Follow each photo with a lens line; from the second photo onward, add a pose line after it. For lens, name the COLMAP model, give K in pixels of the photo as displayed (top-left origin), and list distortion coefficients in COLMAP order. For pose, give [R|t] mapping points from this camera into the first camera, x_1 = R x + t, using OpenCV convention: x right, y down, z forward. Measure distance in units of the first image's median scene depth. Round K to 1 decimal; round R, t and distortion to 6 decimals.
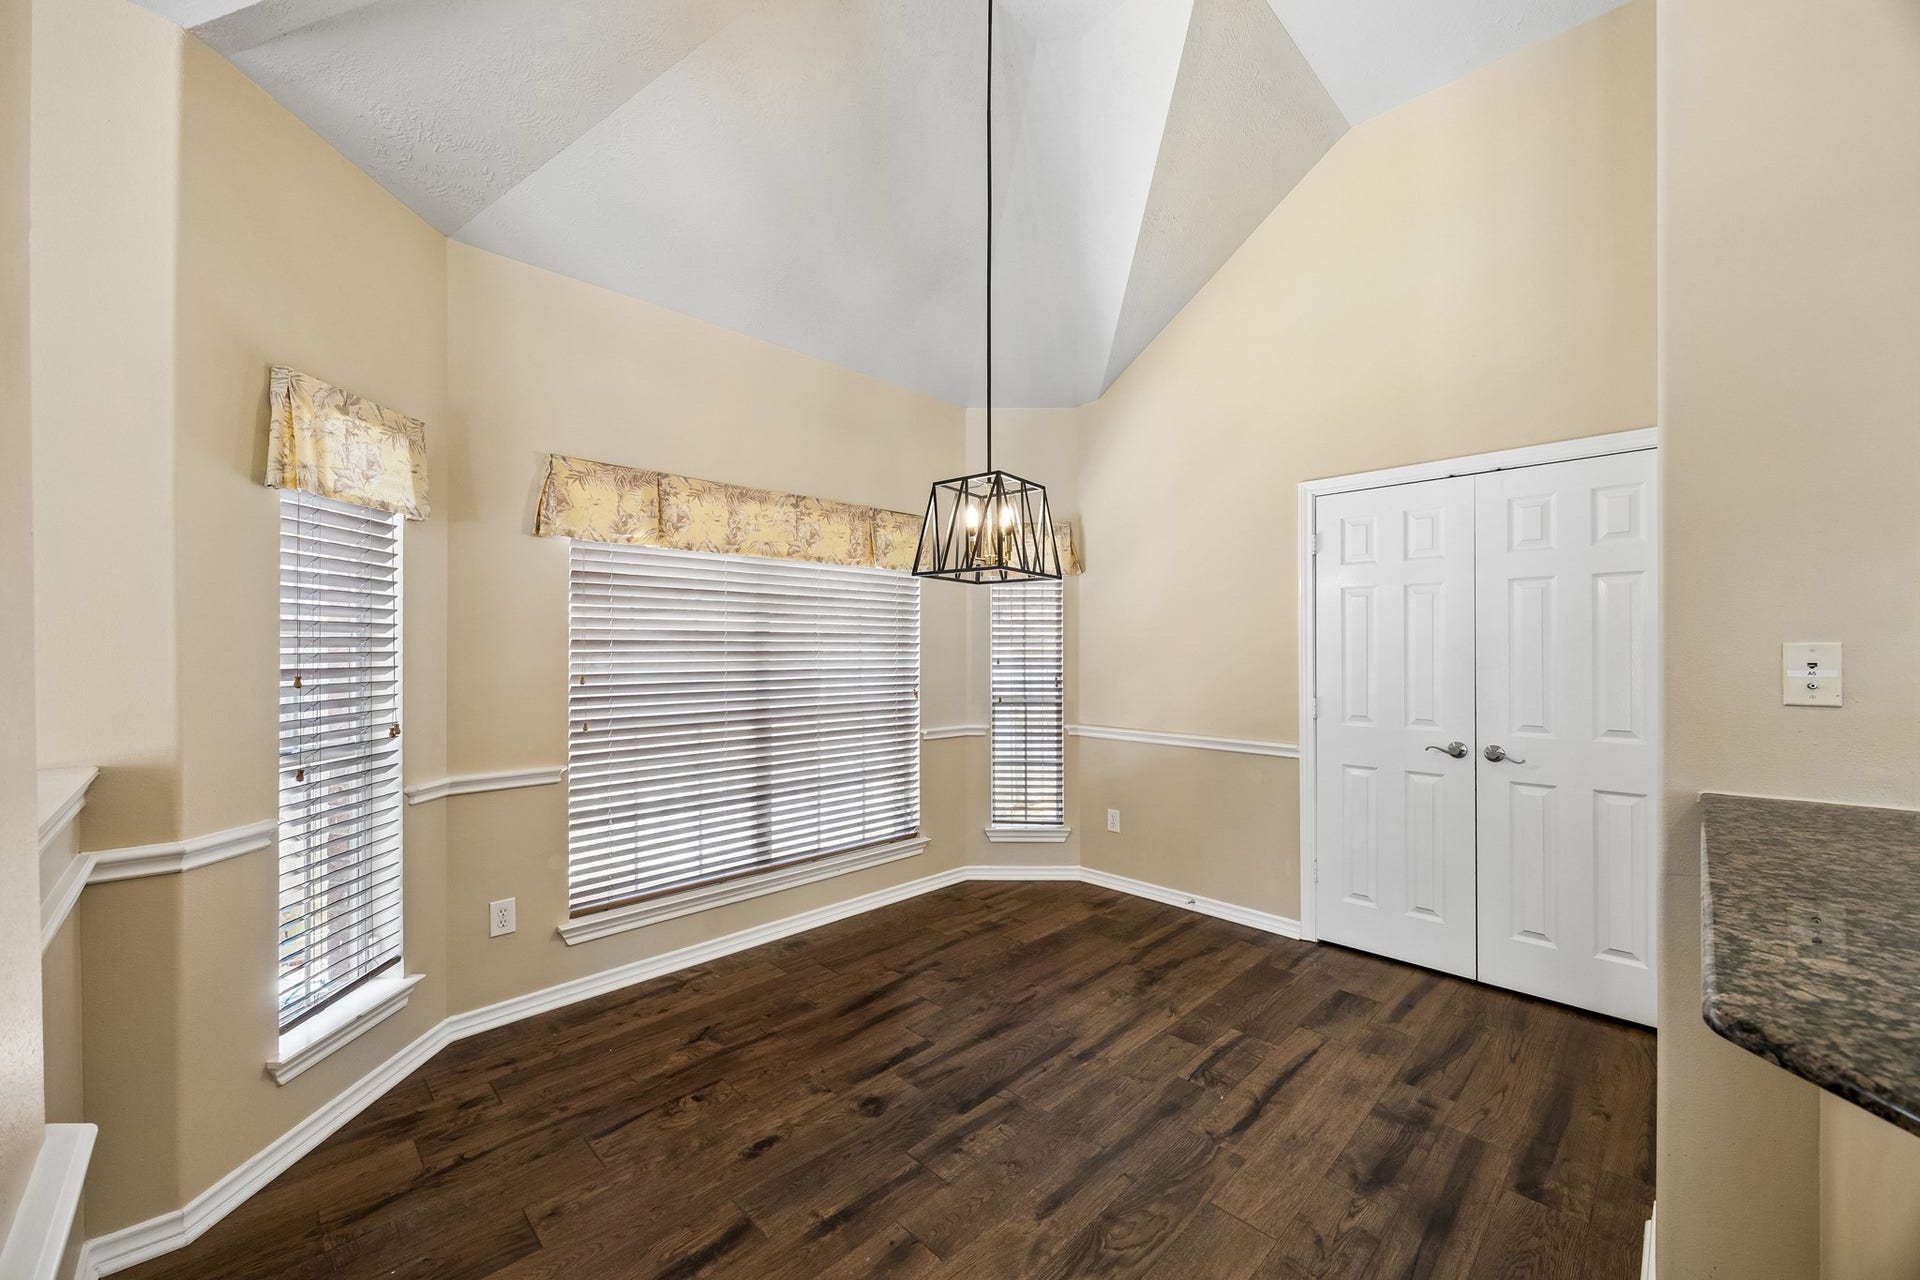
lens RADIAL K [[734.0, 0, 957.2], [0, 734.0, 644.7], [0, 0, 1]] dist [0.000161, 0.000255]
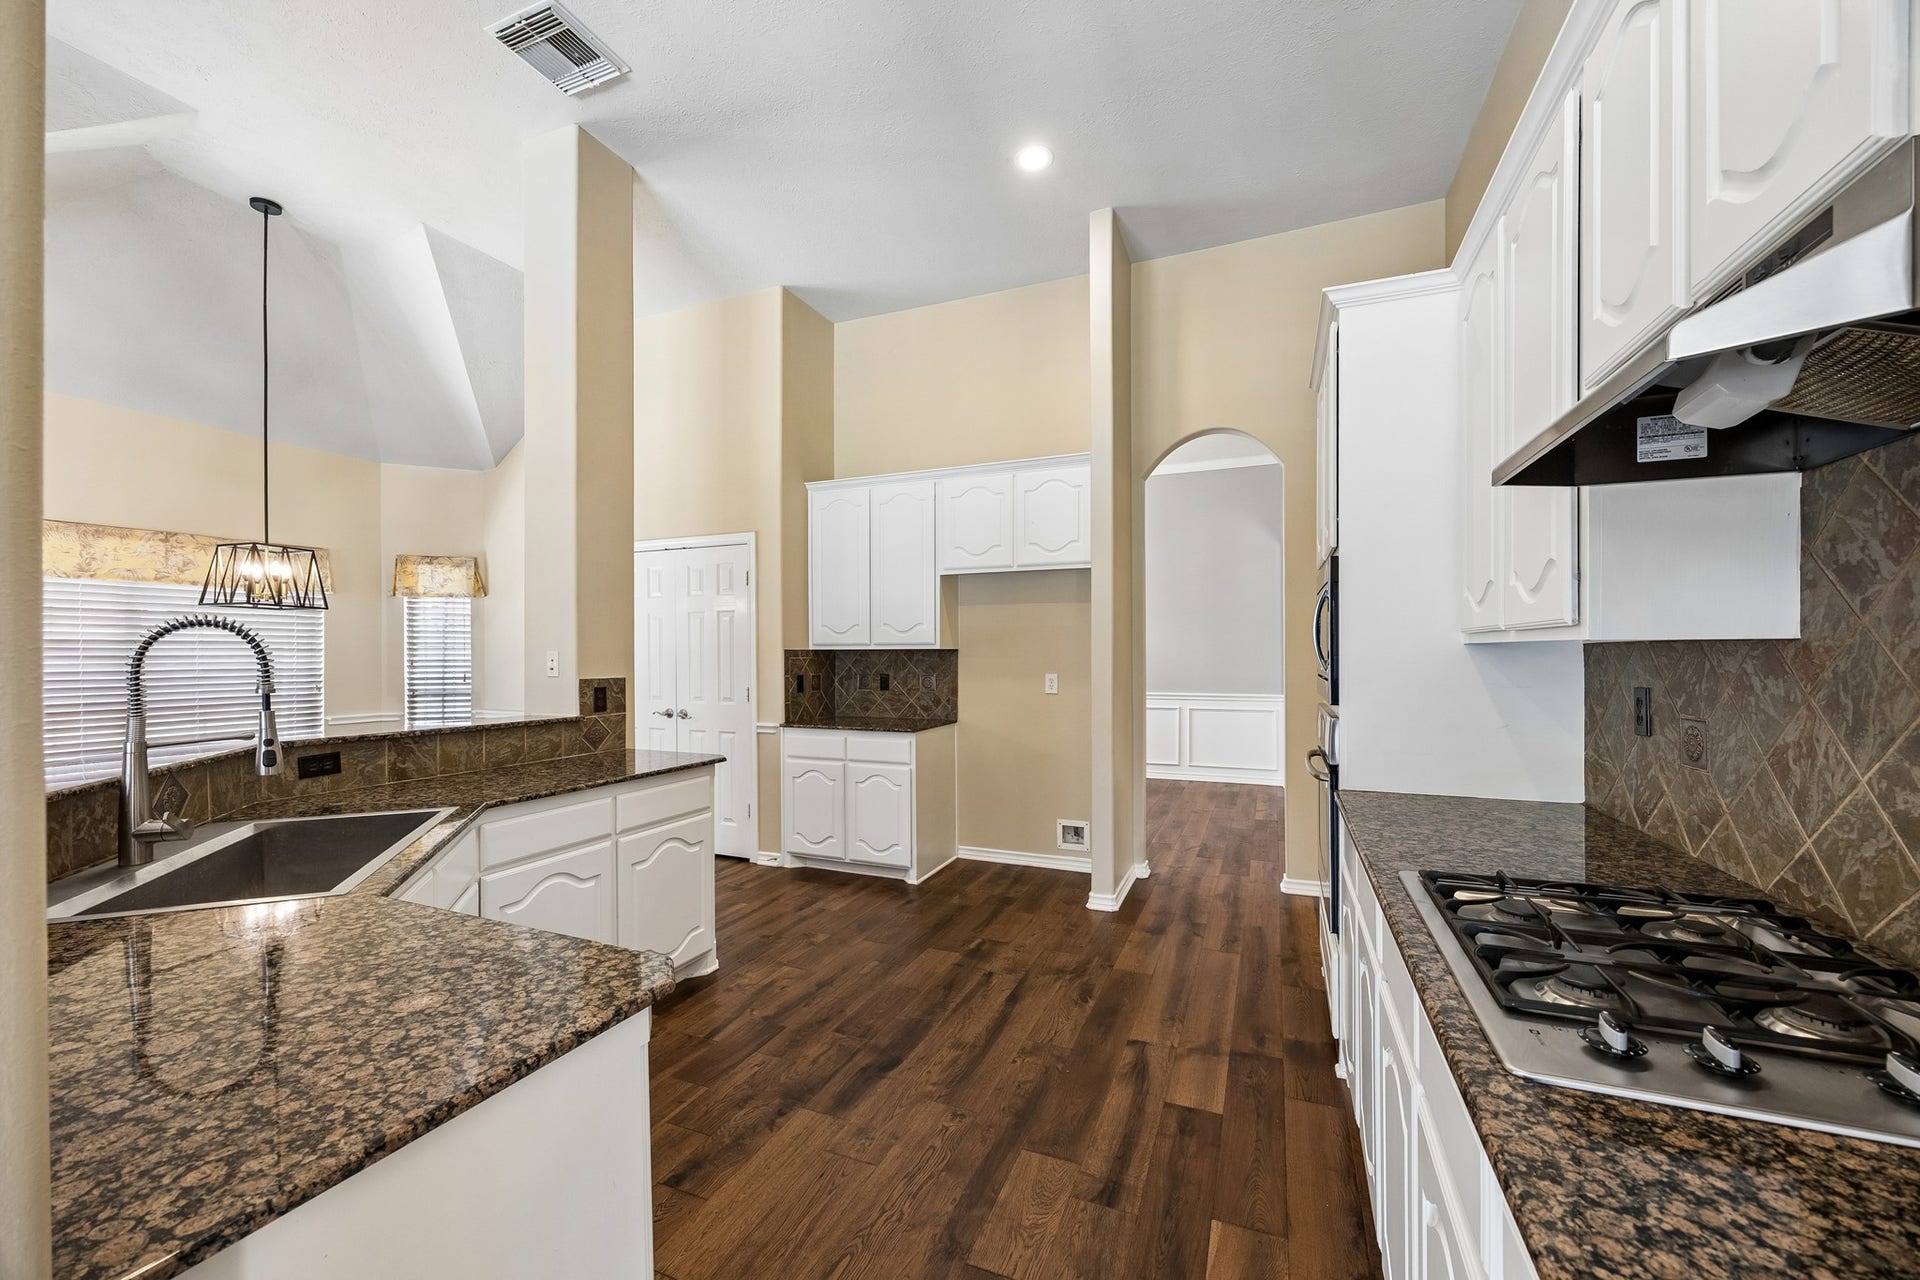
lens RADIAL K [[734.0, 0, 965.5], [0, 734.0, 648.8], [0, 0, 1]] dist [0.000161, 0.000255]
pose [[0.921797, 0.000823, 0.387671, 0.582398], [-0.001938, 0.999995, 0.002485, -0.008317], [-0.387667, -0.003042, 0.921794, -0.731045]]
